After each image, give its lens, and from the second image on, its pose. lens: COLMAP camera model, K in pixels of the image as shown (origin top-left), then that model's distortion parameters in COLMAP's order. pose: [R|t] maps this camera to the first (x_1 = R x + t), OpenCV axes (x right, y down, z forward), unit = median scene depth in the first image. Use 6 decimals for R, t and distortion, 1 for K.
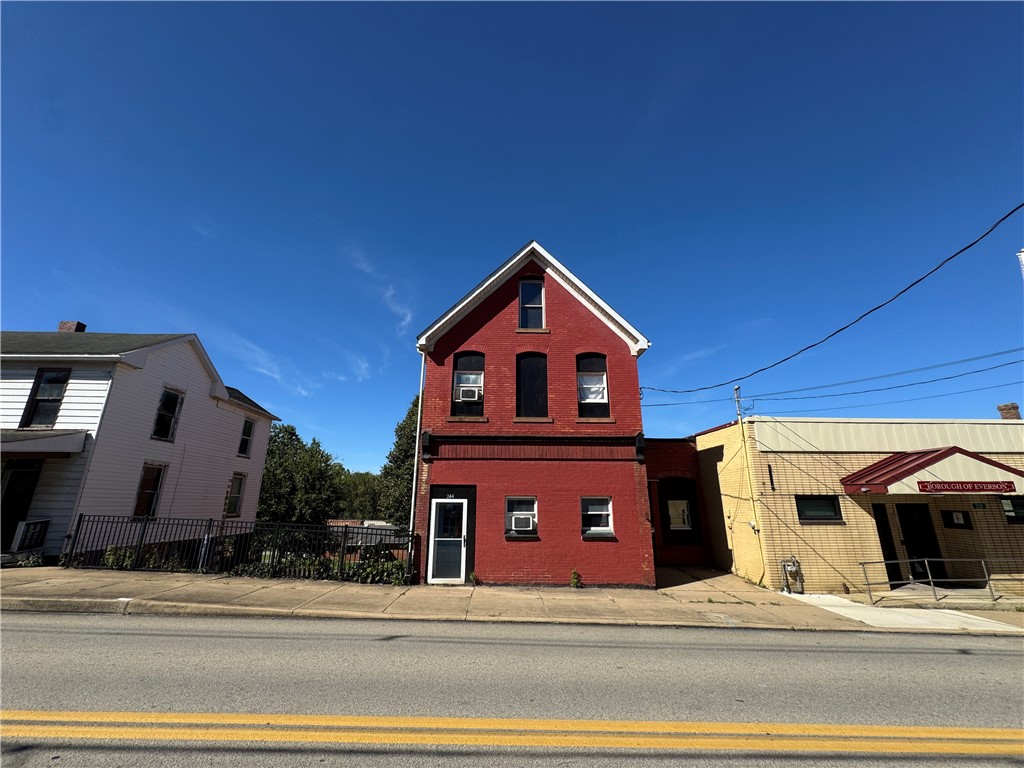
lens RADIAL K [[409.4, 0, 512.0], [0, 409.4, 384.0], [0, 0, 1]] dist [-0.001119, -0.000286]
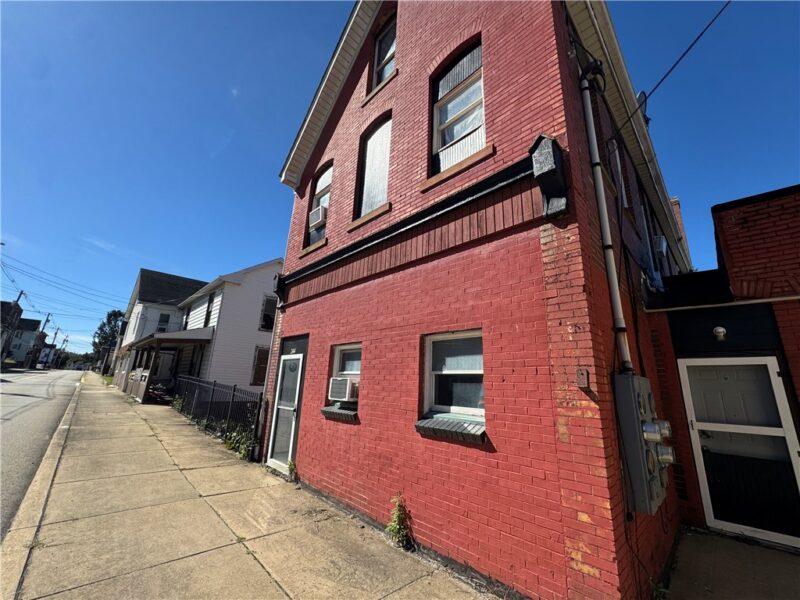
lens RADIAL K [[319.8, 0, 400.0], [0, 319.8, 300.0], [0, 0, 1]] dist [-0.001119, -0.000286]
pose [[0.678110, -0.168786, -0.715317, 0.410485], [0.168176, 0.983084, -0.072540, 0.256956], [0.715461, -0.071109, 0.695025, 0.739627]]
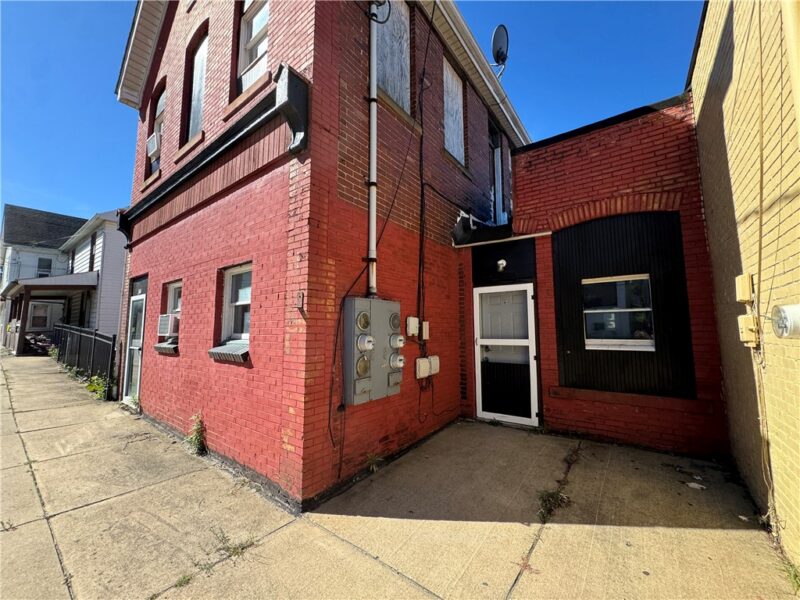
lens RADIAL K [[319.8, 0, 400.0], [0, 319.8, 300.0], [0, 0, 1]] dist [-0.001119, -0.000286]
pose [[0.781152, -0.062332, -0.621221, 0.554935], [0.178607, 0.975731, 0.126685, 0.298435], [0.598248, -0.209914, 0.773327, 0.833875]]
